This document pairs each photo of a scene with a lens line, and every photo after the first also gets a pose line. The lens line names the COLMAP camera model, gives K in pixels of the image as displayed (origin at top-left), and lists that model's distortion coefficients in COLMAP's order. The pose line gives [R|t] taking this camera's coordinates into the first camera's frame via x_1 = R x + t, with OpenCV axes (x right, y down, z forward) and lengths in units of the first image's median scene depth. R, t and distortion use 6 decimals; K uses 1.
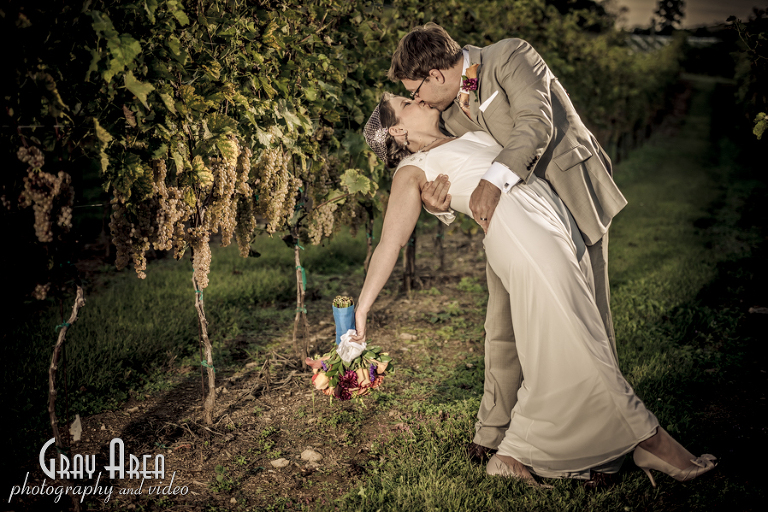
lens RADIAL K [[1554.9, 0, 384.0], [0, 1554.9, 256.0], [0, 0, 1]] dist [-0.081074, 0.002797]
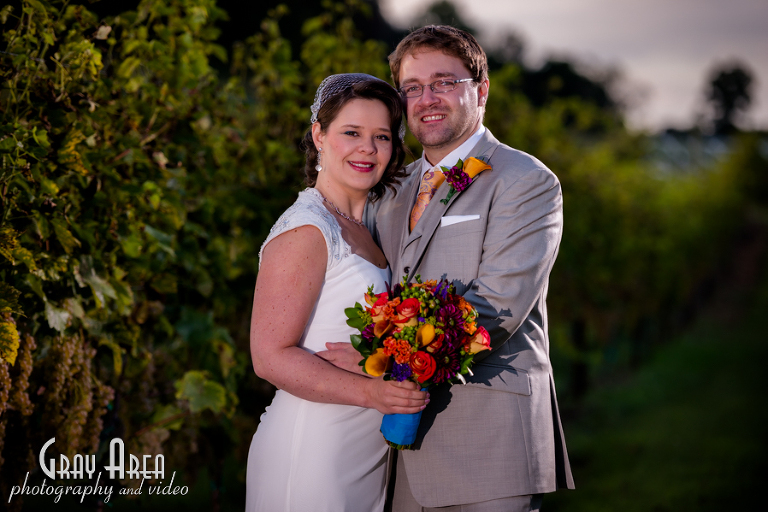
lens RADIAL K [[2934.5, 0, 383.4], [0, 2934.5, 284.4], [0, 0, 1]] dist [0.709541, -0.015406]
pose [[0.997820, 0.010283, 0.065187, -0.023744], [-0.004454, 0.996027, -0.088938, 0.012387], [-0.065843, 0.088453, 0.993902, -0.151149]]
